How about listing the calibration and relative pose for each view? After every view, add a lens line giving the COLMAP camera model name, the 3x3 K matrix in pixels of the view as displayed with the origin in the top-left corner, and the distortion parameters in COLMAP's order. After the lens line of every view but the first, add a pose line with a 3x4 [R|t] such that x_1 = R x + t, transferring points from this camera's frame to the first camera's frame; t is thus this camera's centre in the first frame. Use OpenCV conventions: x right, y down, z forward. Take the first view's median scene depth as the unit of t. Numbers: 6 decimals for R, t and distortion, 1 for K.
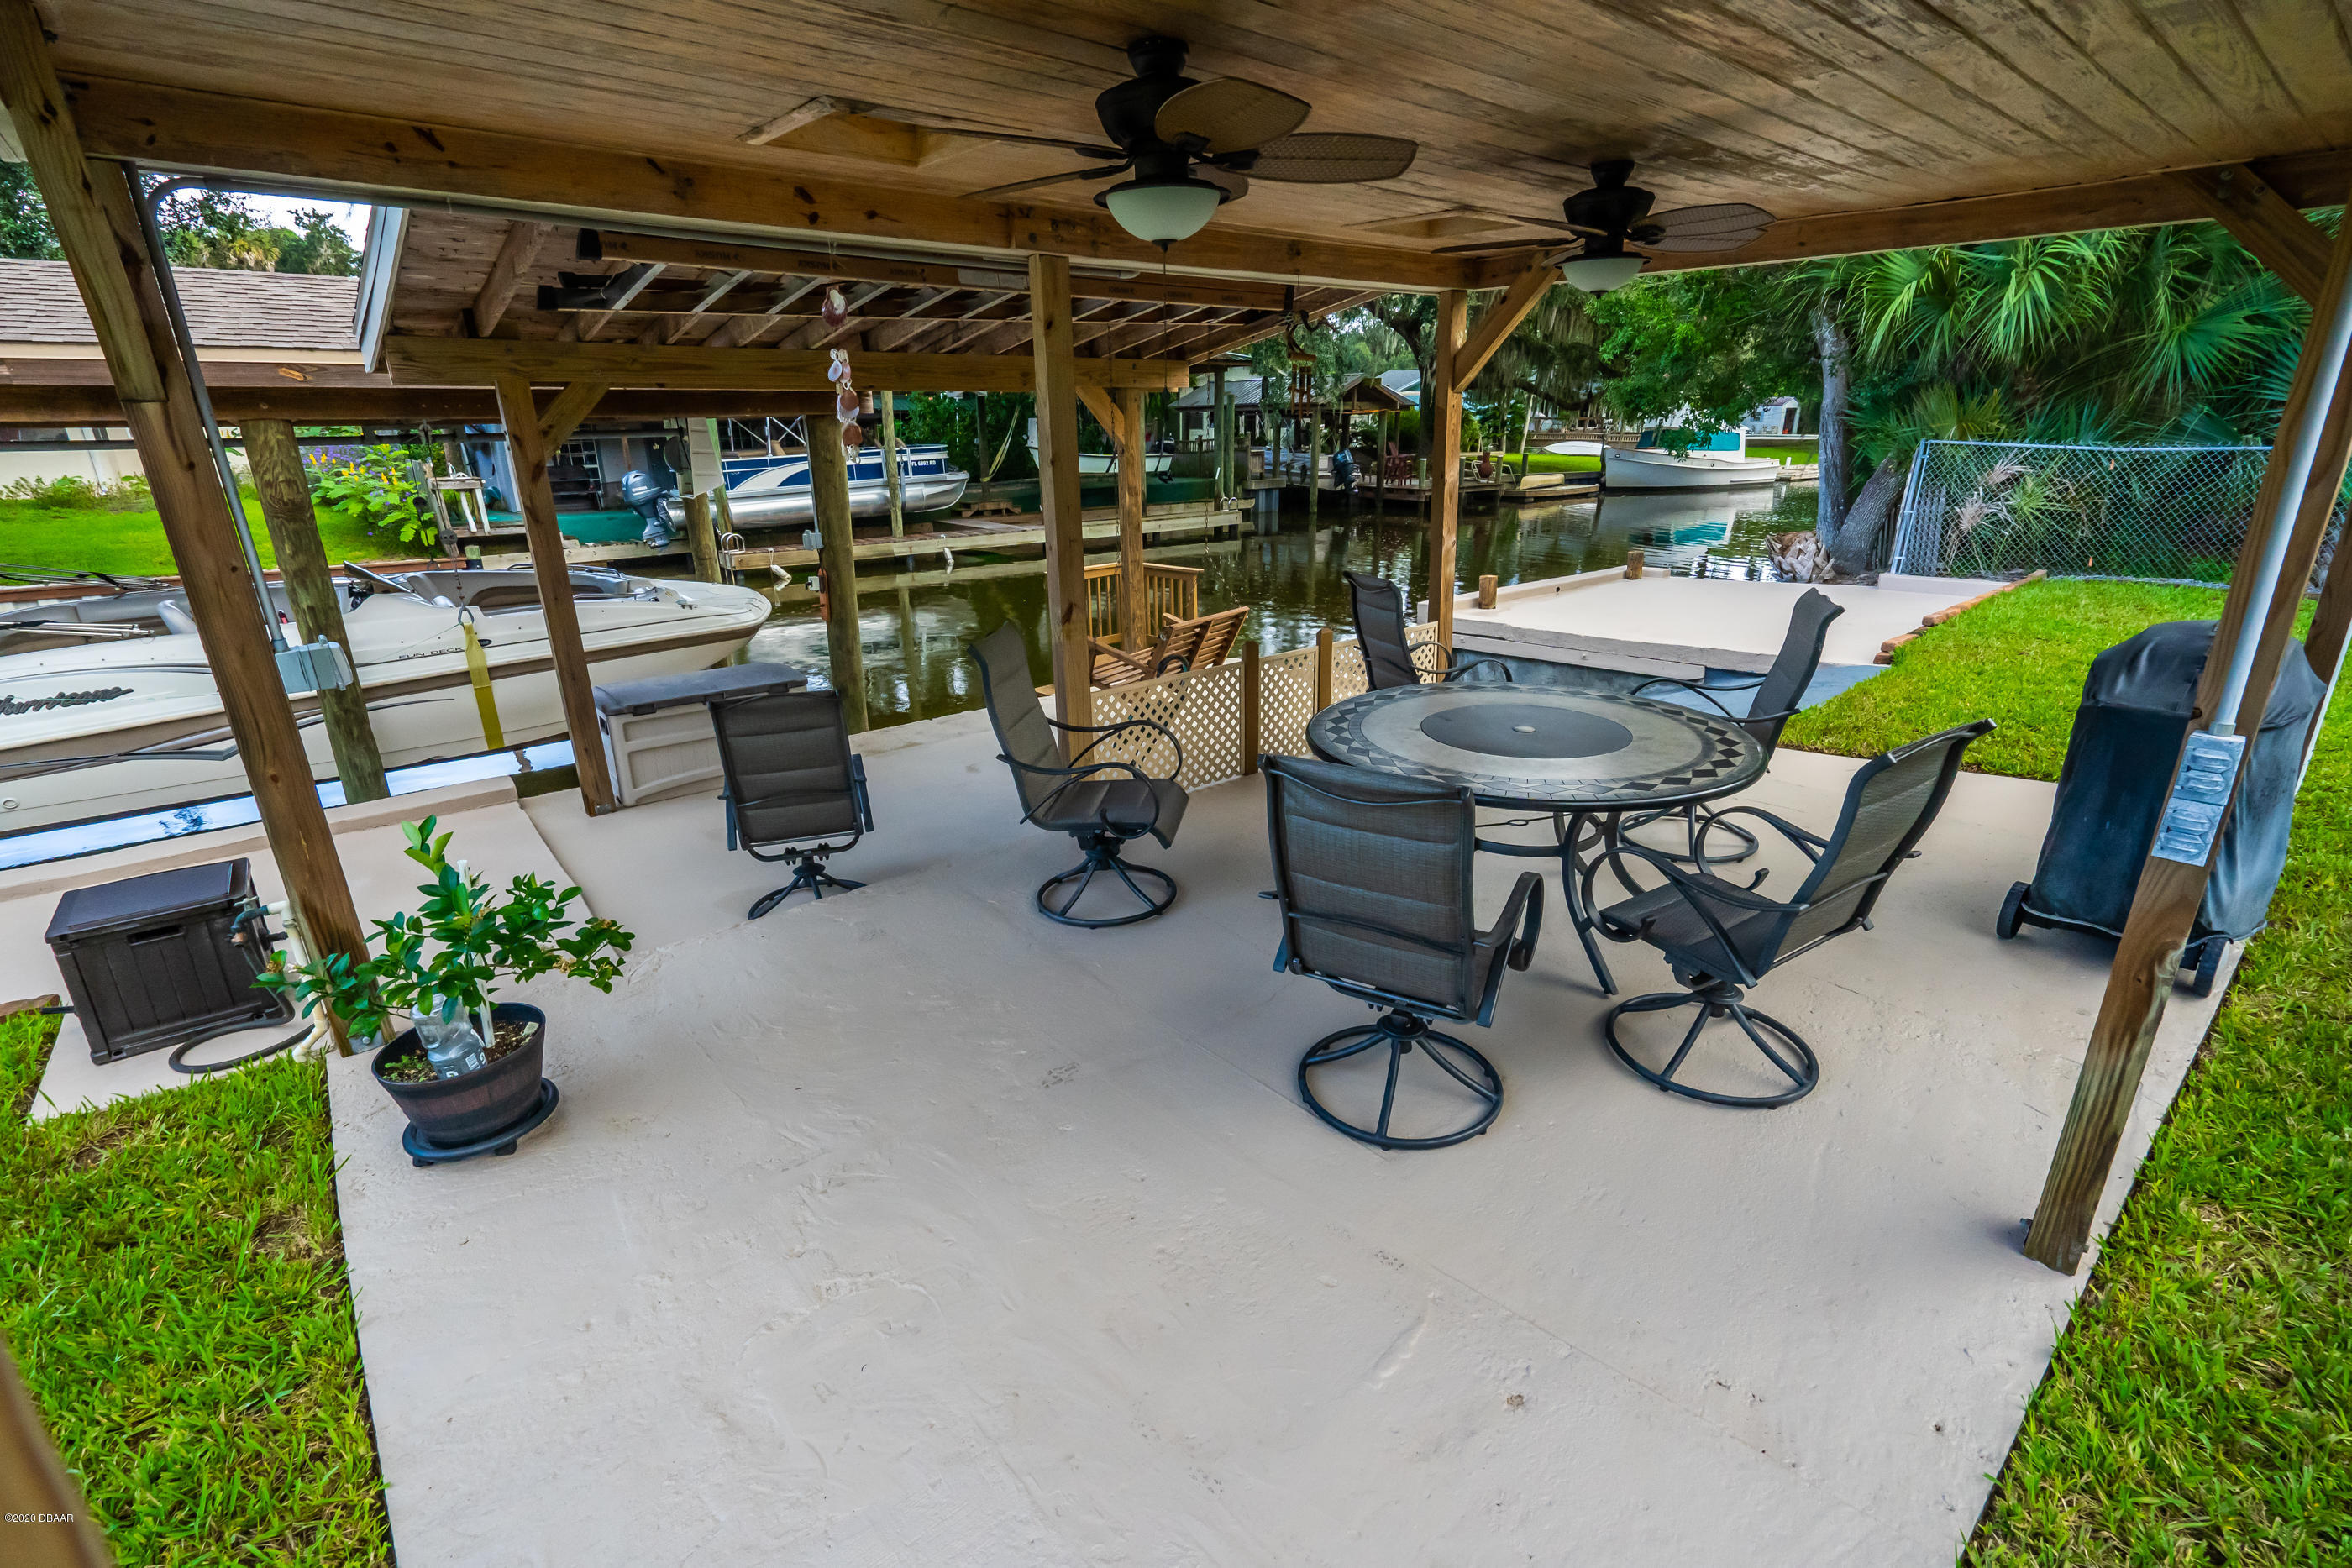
lens RADIAL K [[1054.7, 0, 1174.7], [0, 1054.7, 790.4], [0, 0, 1]] dist [-0.004608, 0.002738]
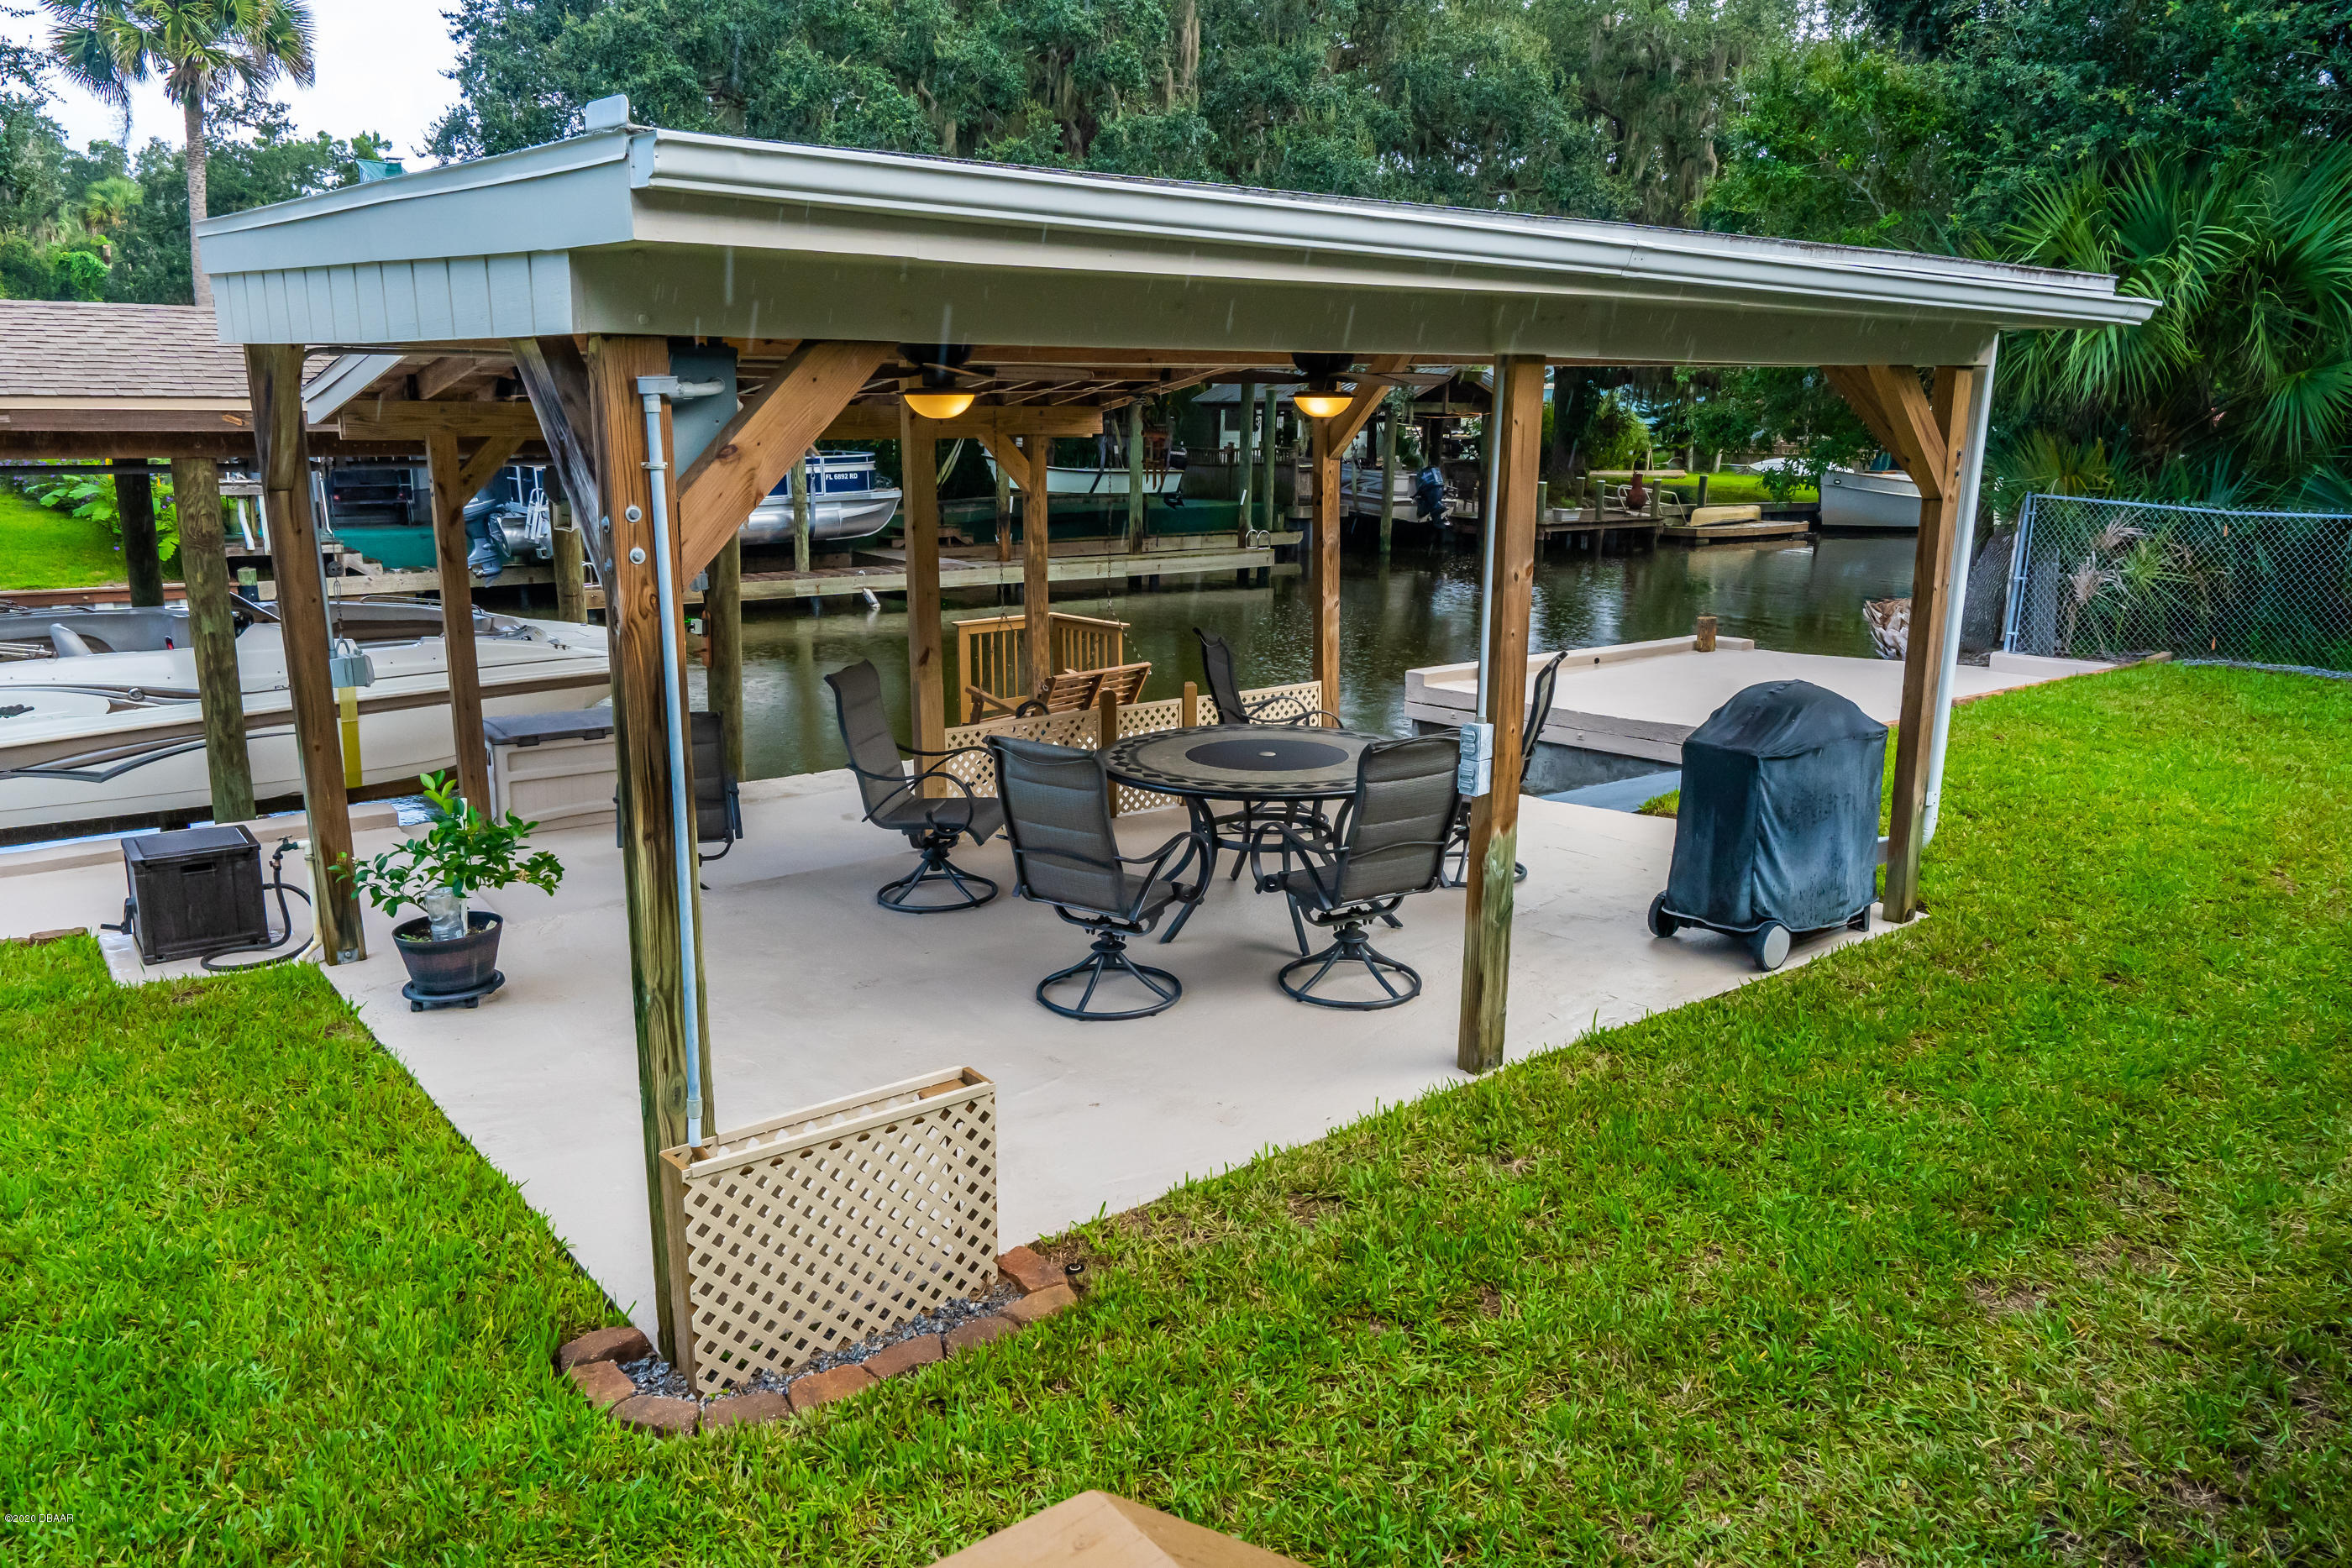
lens RADIAL K [[1662.5, 0, 1177.2], [0, 1662.5, 789.8], [0, 0, 1]] dist [0.011355, 0.002647]
pose [[0.999018, 0.030804, -0.031838, 0.078379], [-0.034060, 0.993634, -0.107384, 0.053247], [0.028327, 0.108363, 0.993708, -0.255362]]
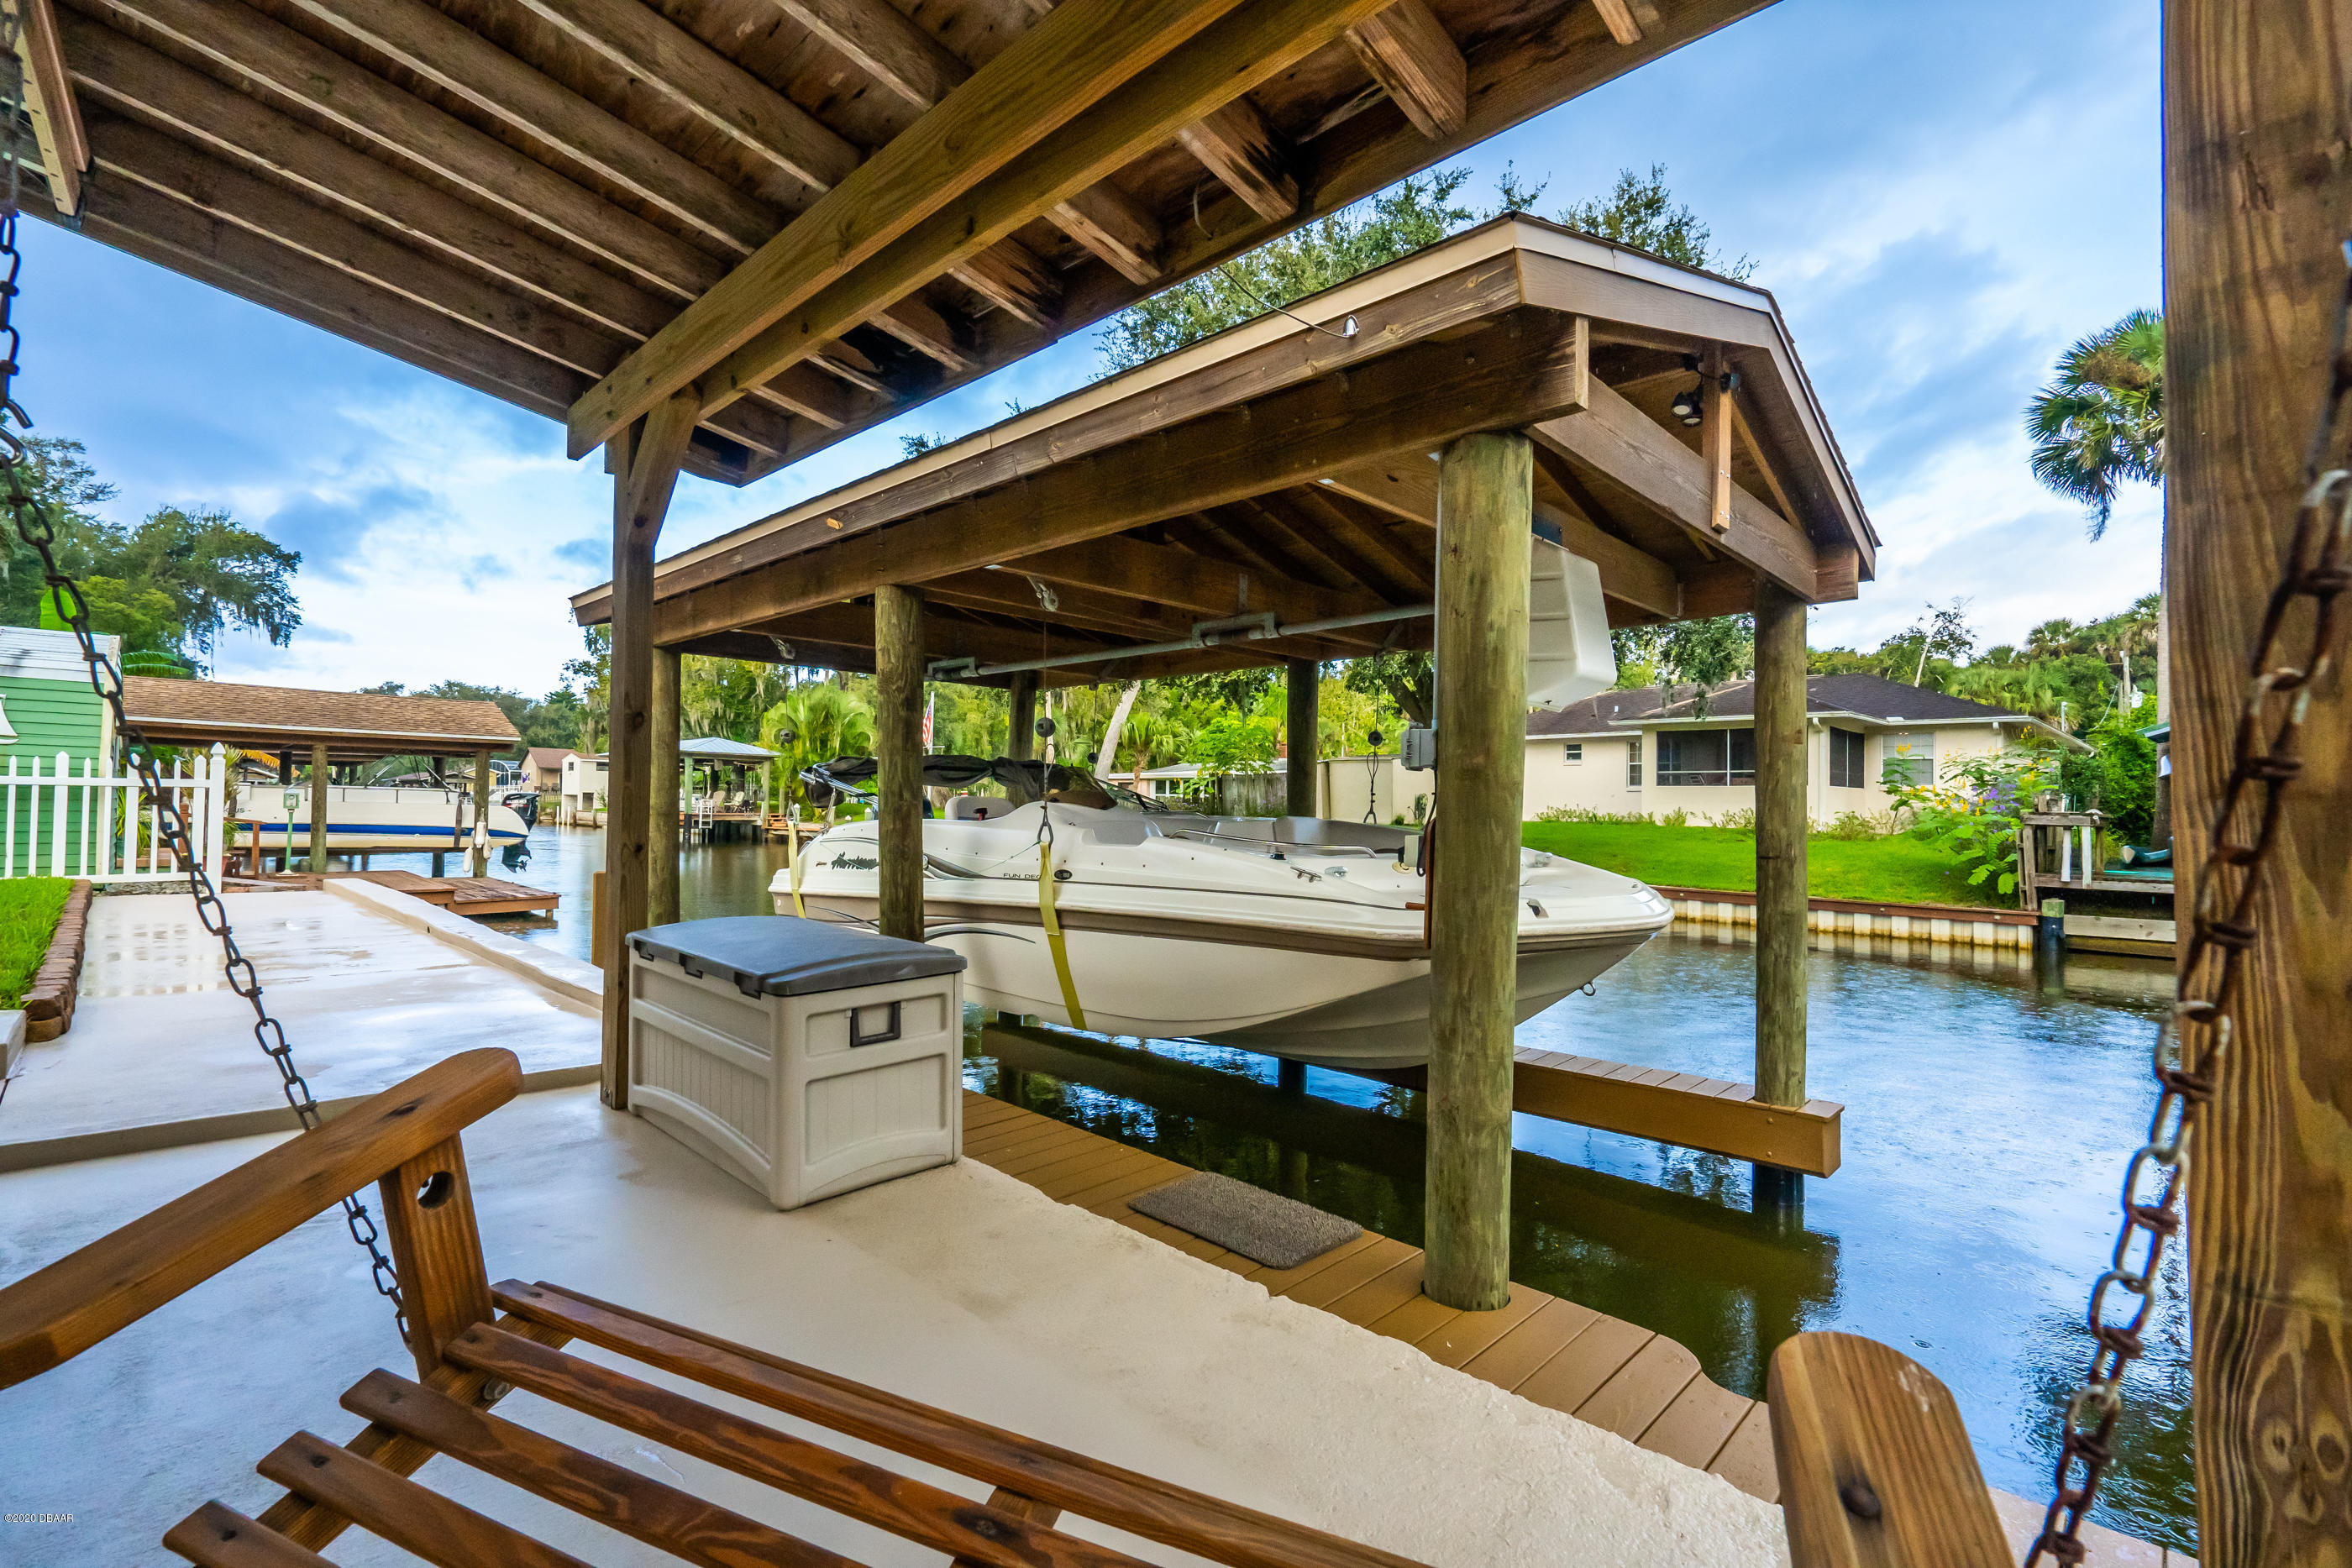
lens RADIAL K [[1054.7, 0, 1167.8], [0, 1054.7, 795.1], [0, 0, 1]] dist [-0.004608, 0.002738]
pose [[0.078486, 0.002889, -0.996911, 0.033453], [-0.345537, 0.938086, -0.024485, -0.100604], [0.935117, 0.346391, 0.074625, 0.504478]]
